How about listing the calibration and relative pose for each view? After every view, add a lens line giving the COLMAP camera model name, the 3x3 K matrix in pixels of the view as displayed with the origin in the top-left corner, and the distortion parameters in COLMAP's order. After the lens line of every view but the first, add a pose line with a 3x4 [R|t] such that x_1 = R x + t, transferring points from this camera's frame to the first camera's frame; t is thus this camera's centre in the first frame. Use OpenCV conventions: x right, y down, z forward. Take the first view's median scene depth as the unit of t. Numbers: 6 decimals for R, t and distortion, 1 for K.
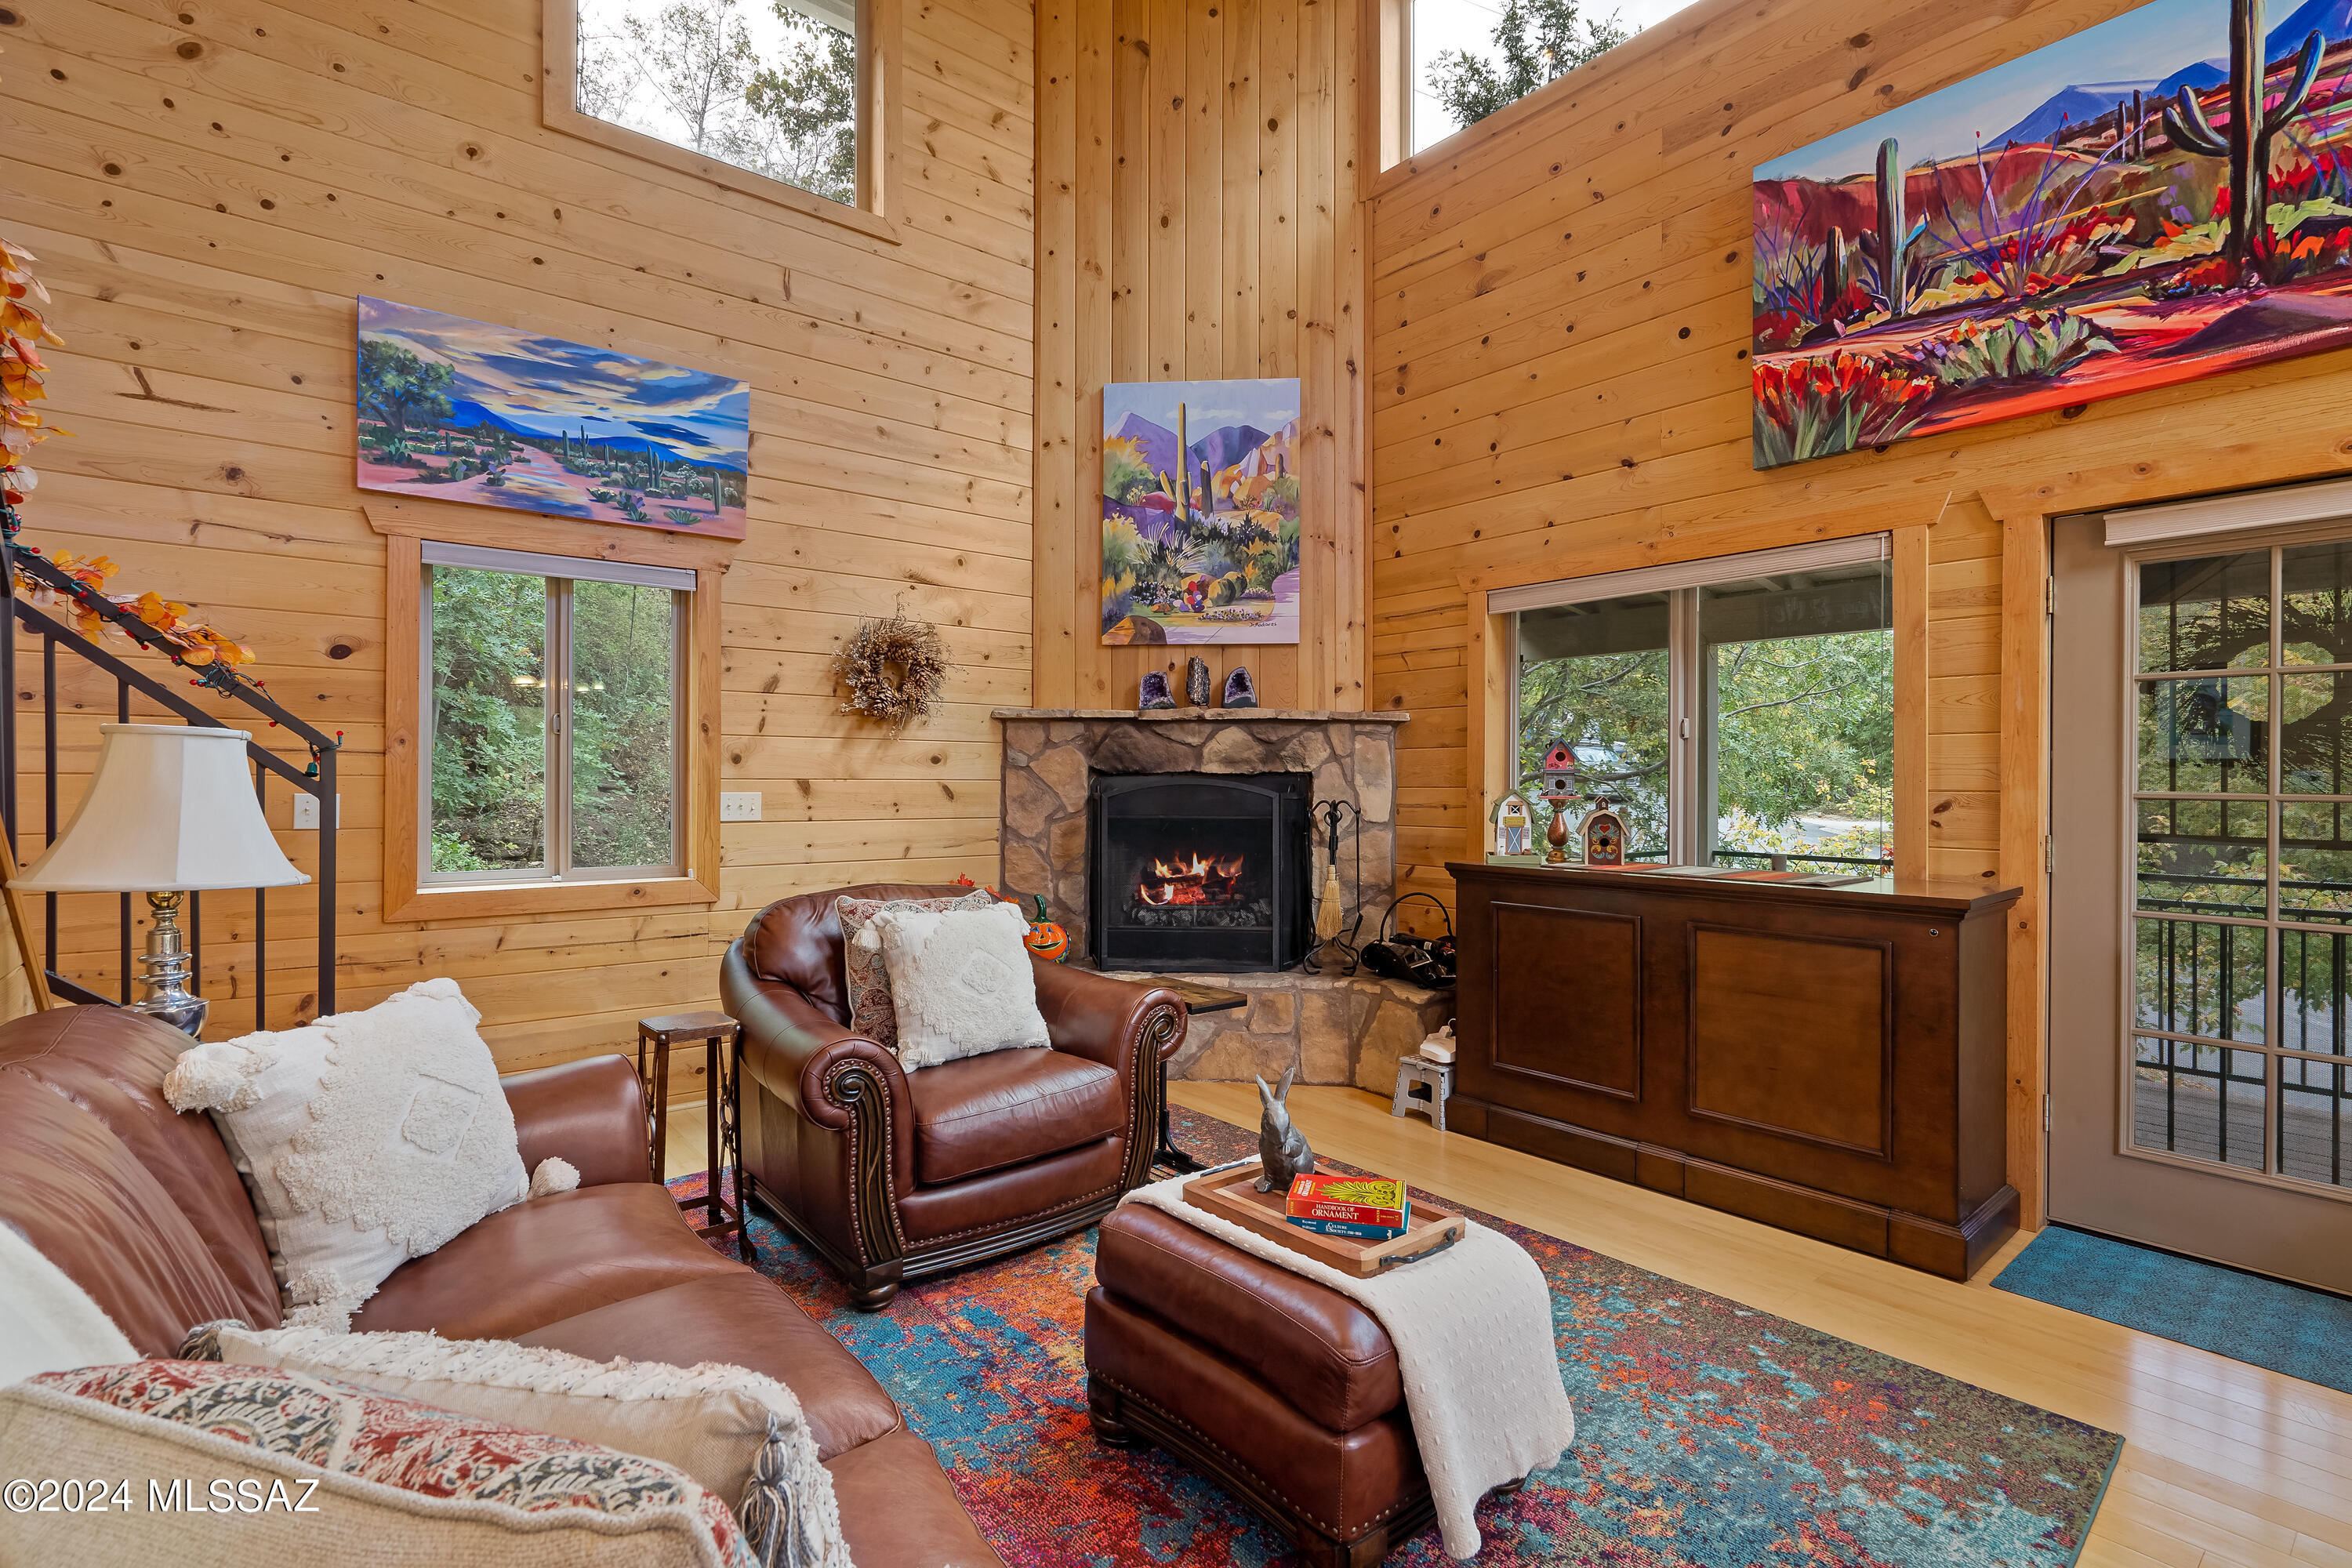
lens RADIAL K [[1090.6, 0, 1182.2], [0, 1090.6, 778.0], [0, 0, 1]] dist [-0.001317, 0.001067]
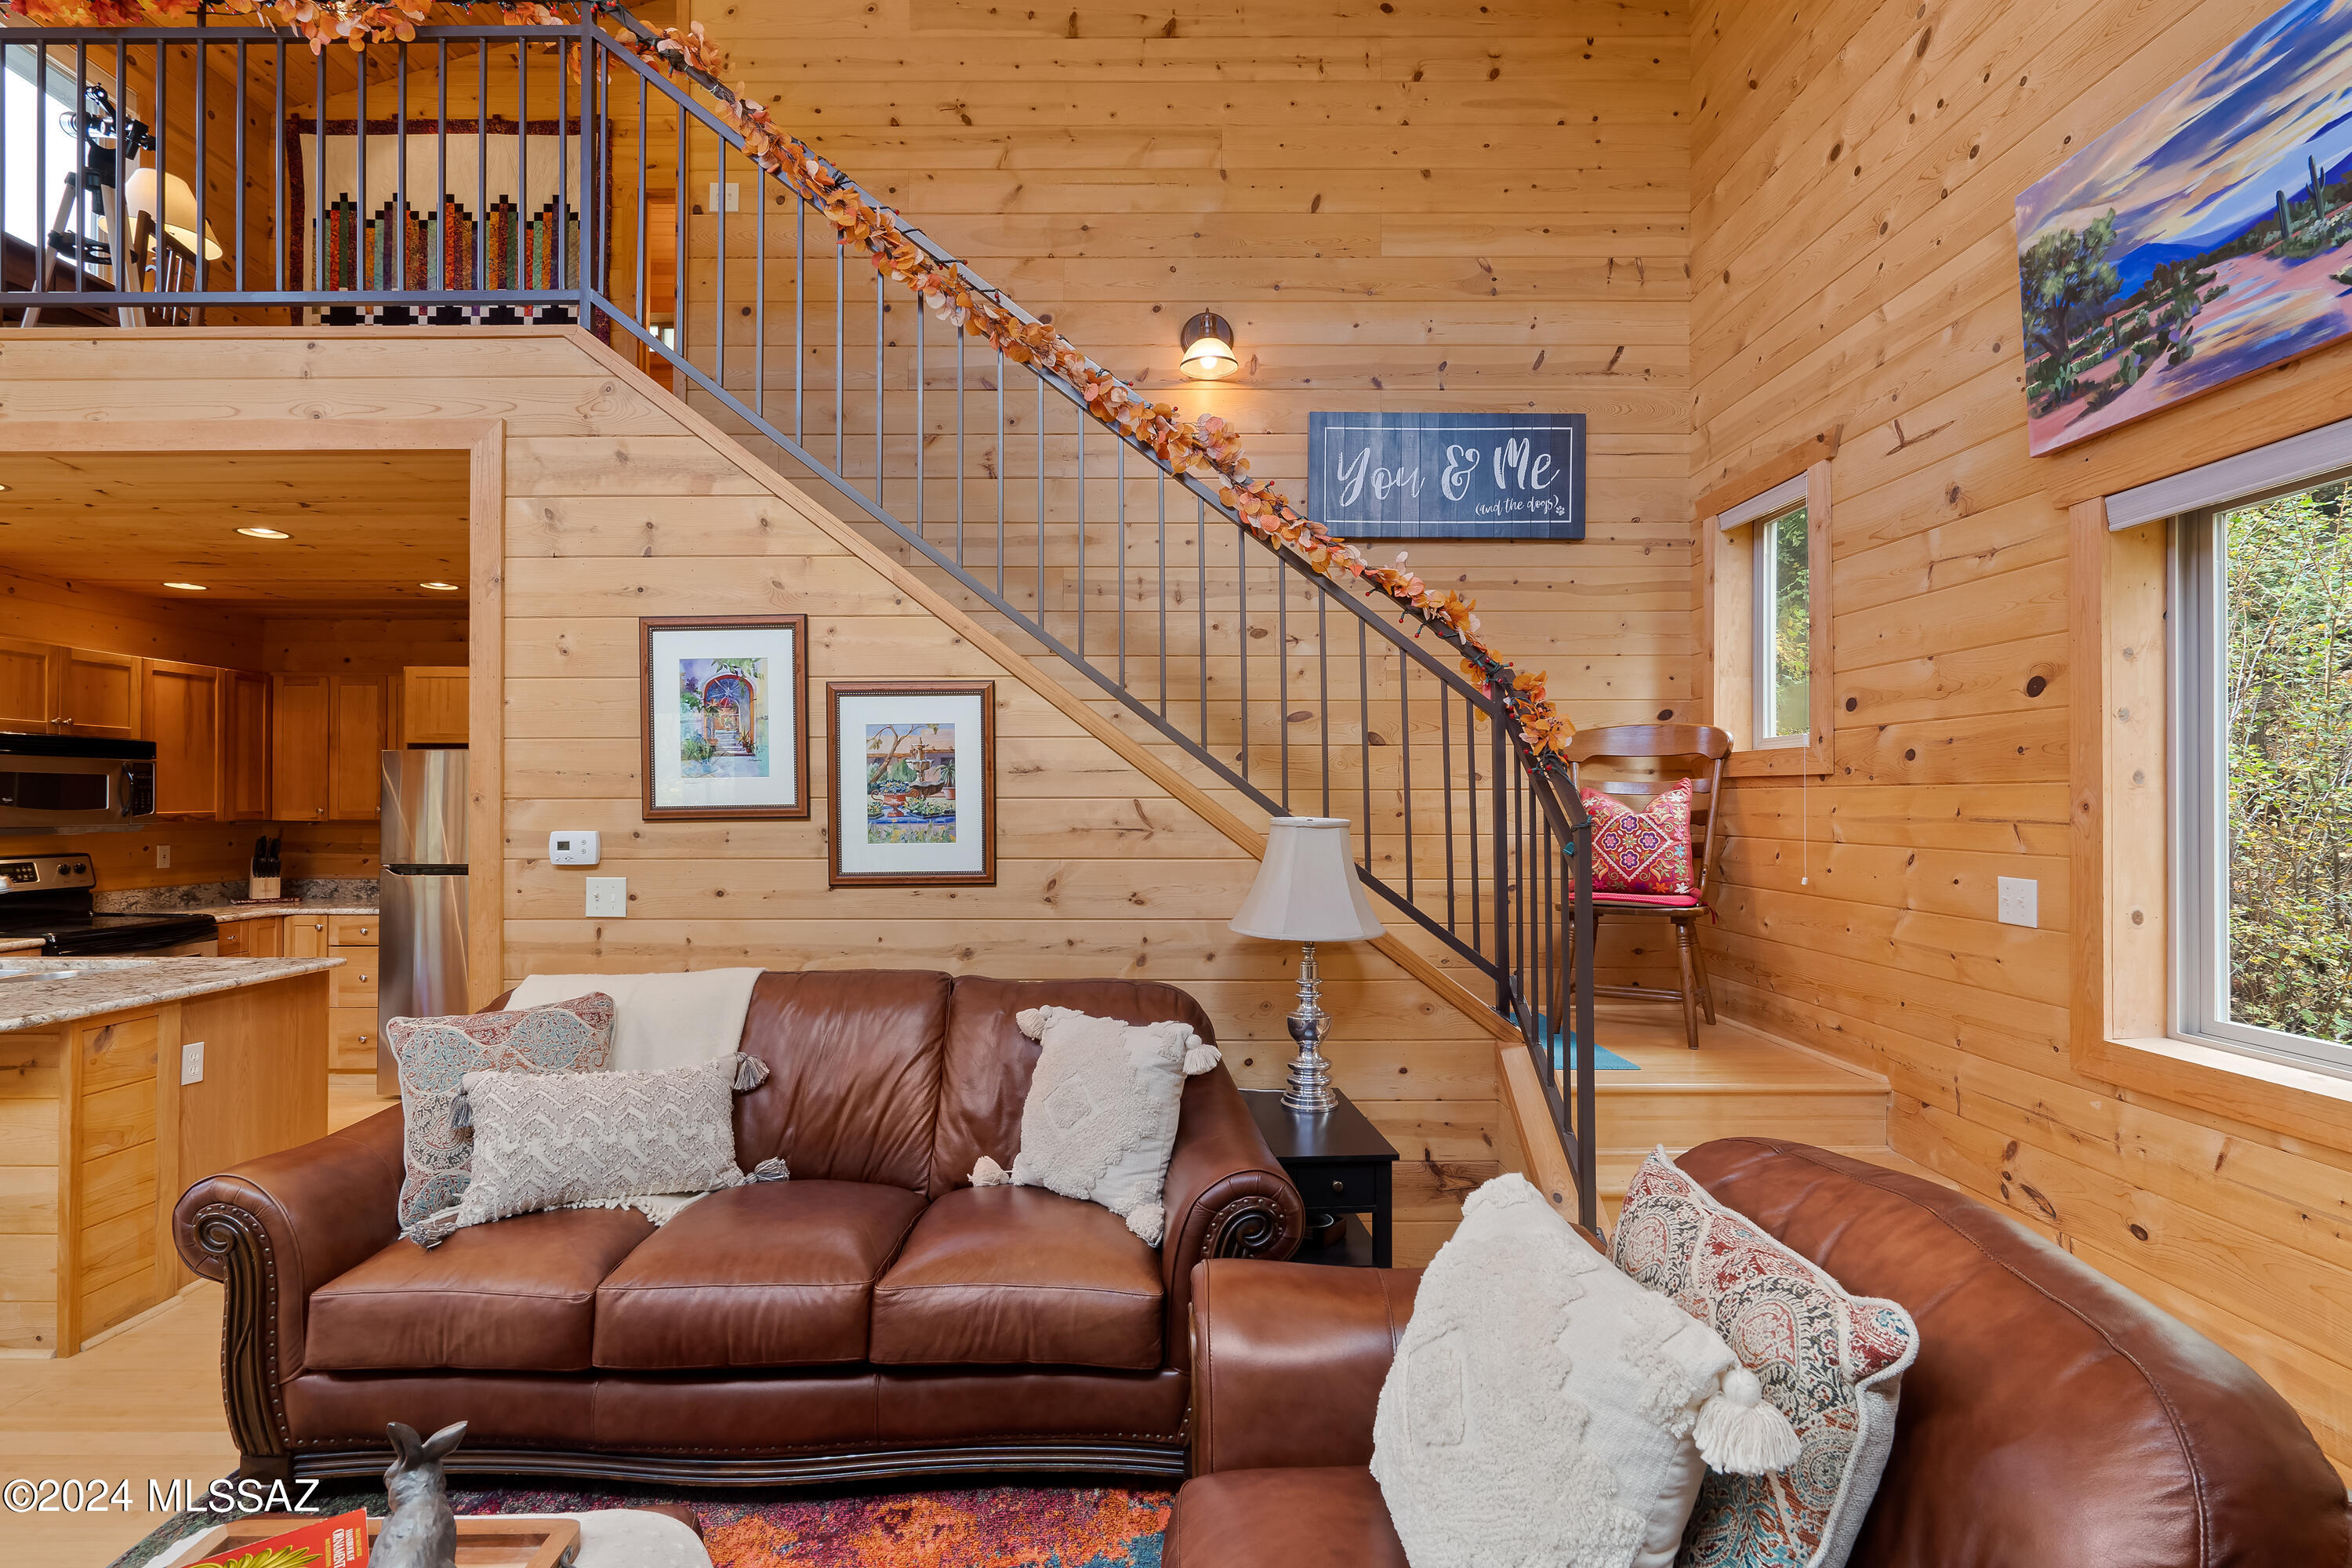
lens RADIAL K [[1102.0, 0, 1146.9], [0, 1102.0, 796.9], [0, 0, 1]] dist [-0.002136, 0.000463]
pose [[-0.635897, -0.007886, -0.771734, 0.147667], [0.000222, 0.999946, -0.010402, -0.027964], [0.771774, -0.006786, -0.635861, 0.832261]]
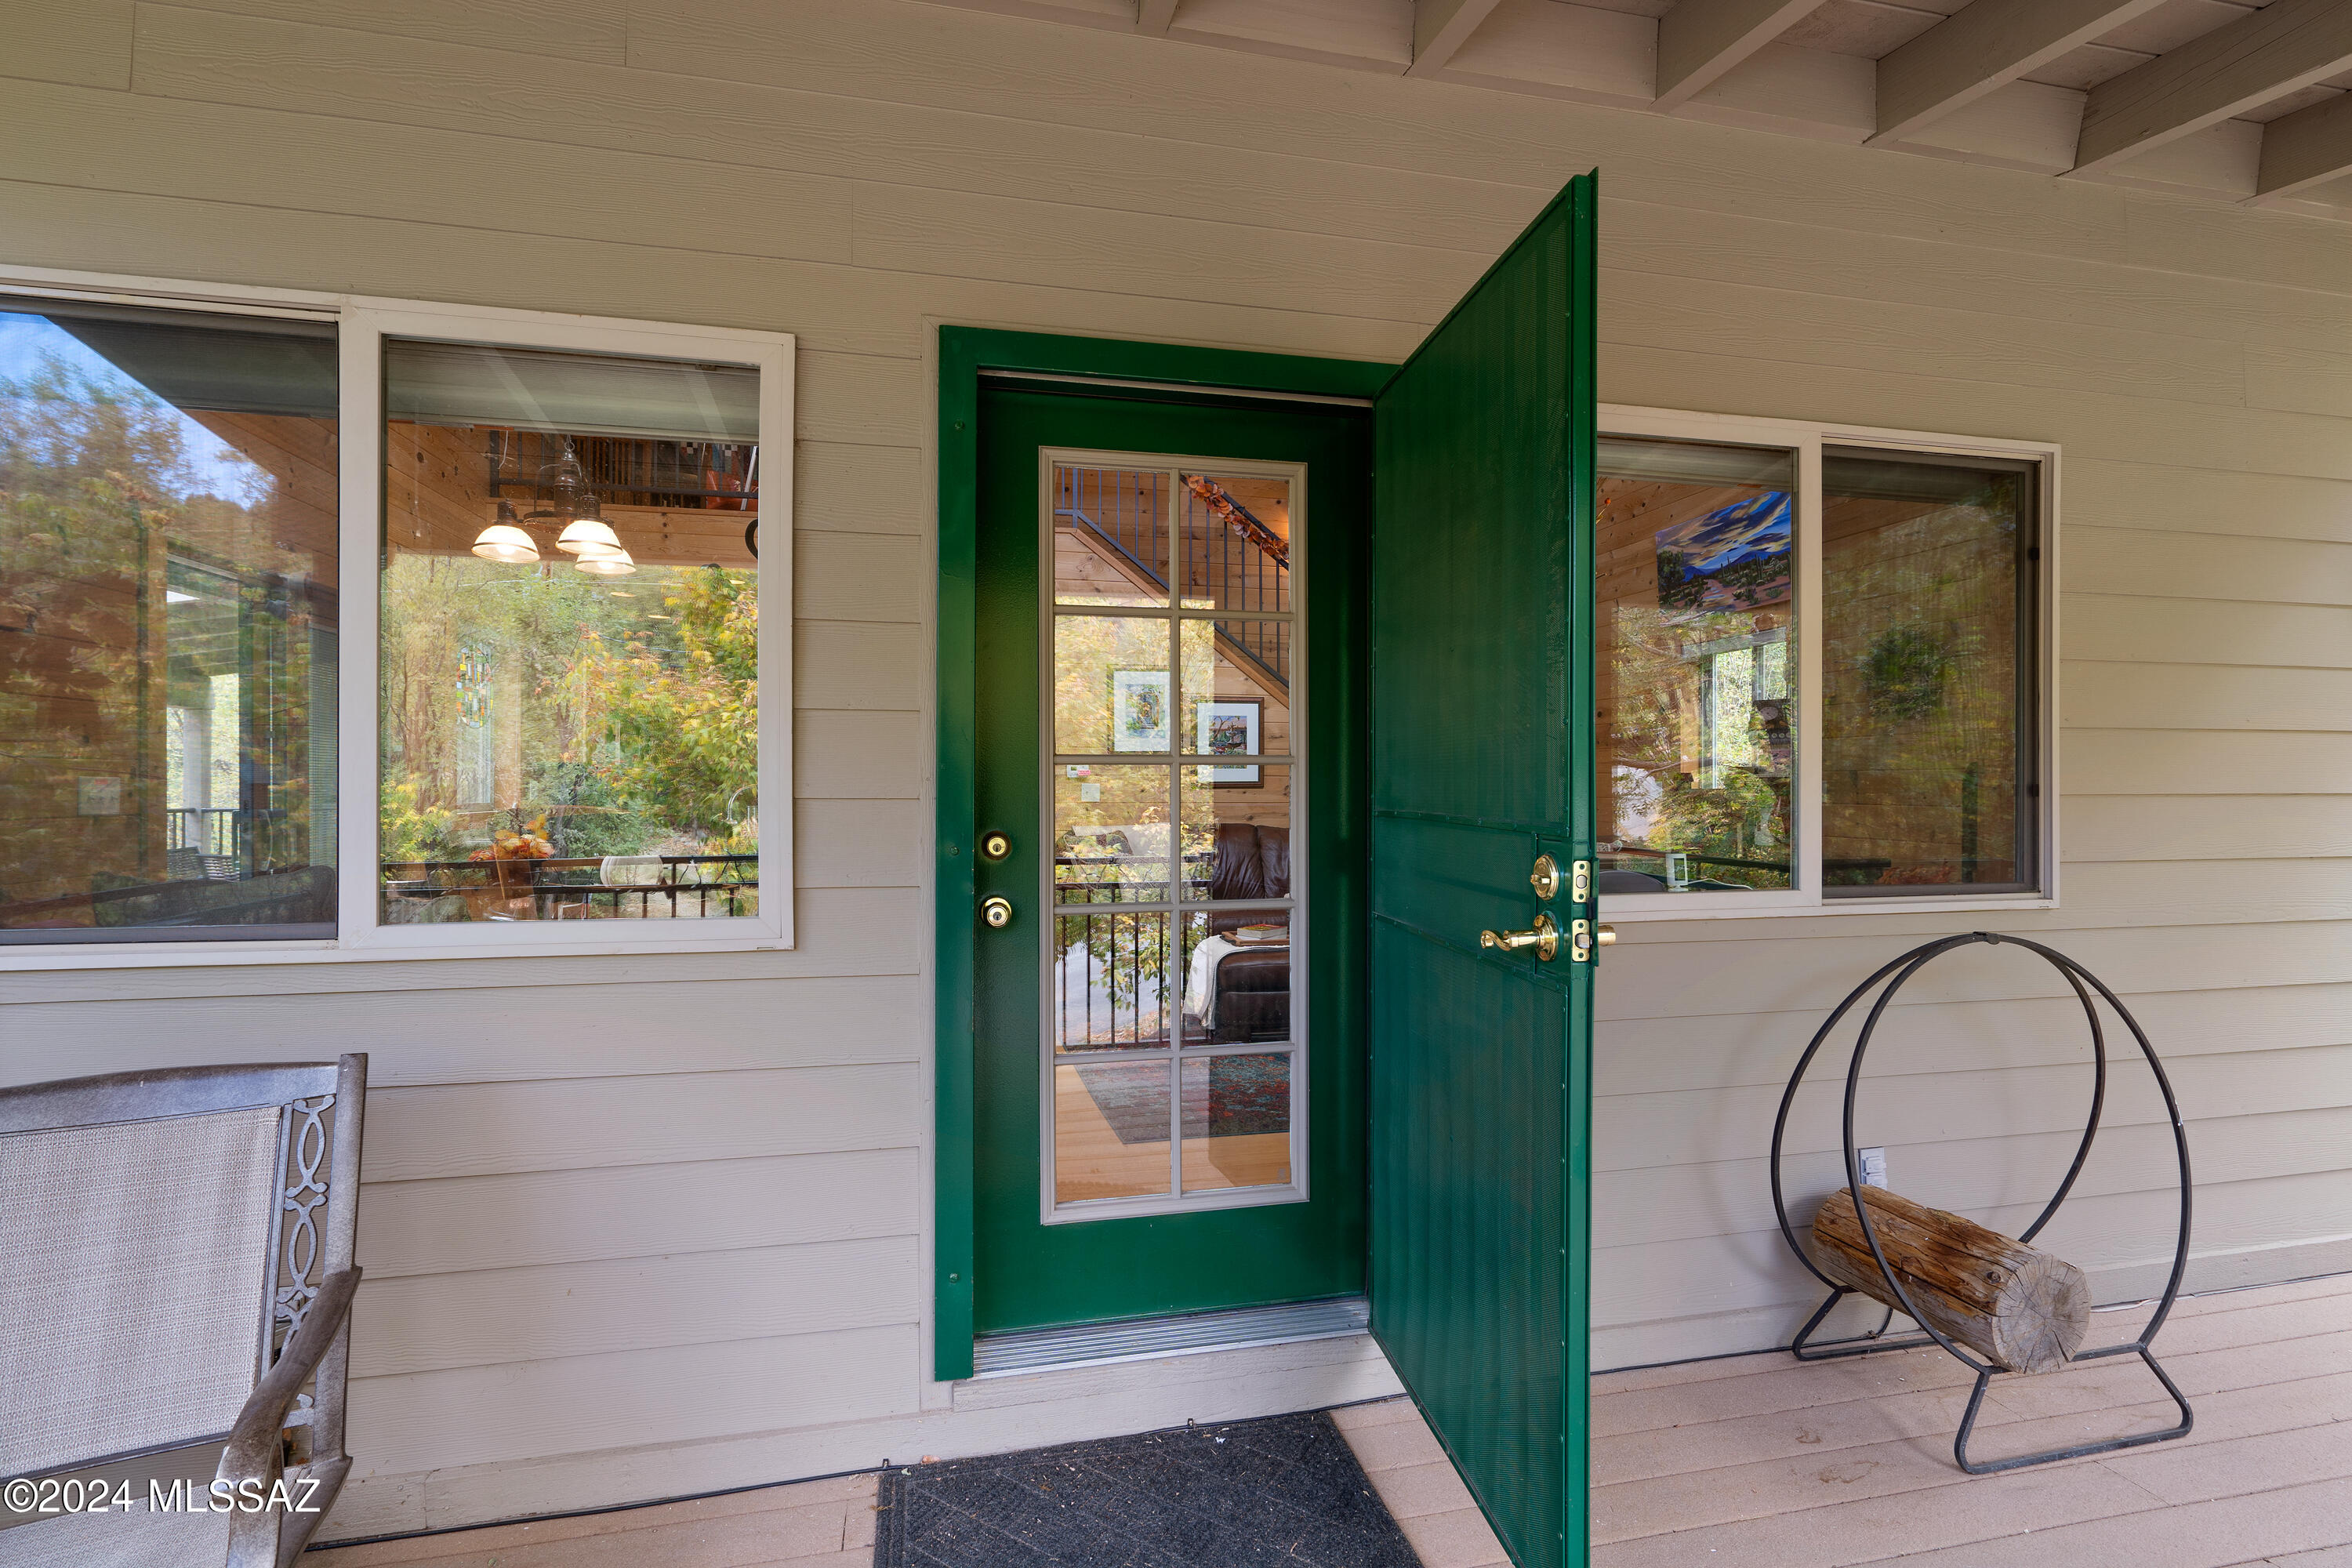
lens RADIAL K [[1089.0, 0, 1178.4], [0, 1089.0, 780.3], [0, 0, 1]] dist [-0.003535, 0.000691]
pose [[-0.451760, -0.007787, -0.892105, 1.167915], [-0.003073, 0.999970, -0.007173, 0.024279], [0.892134, -0.000499, -0.451770, 0.917153]]
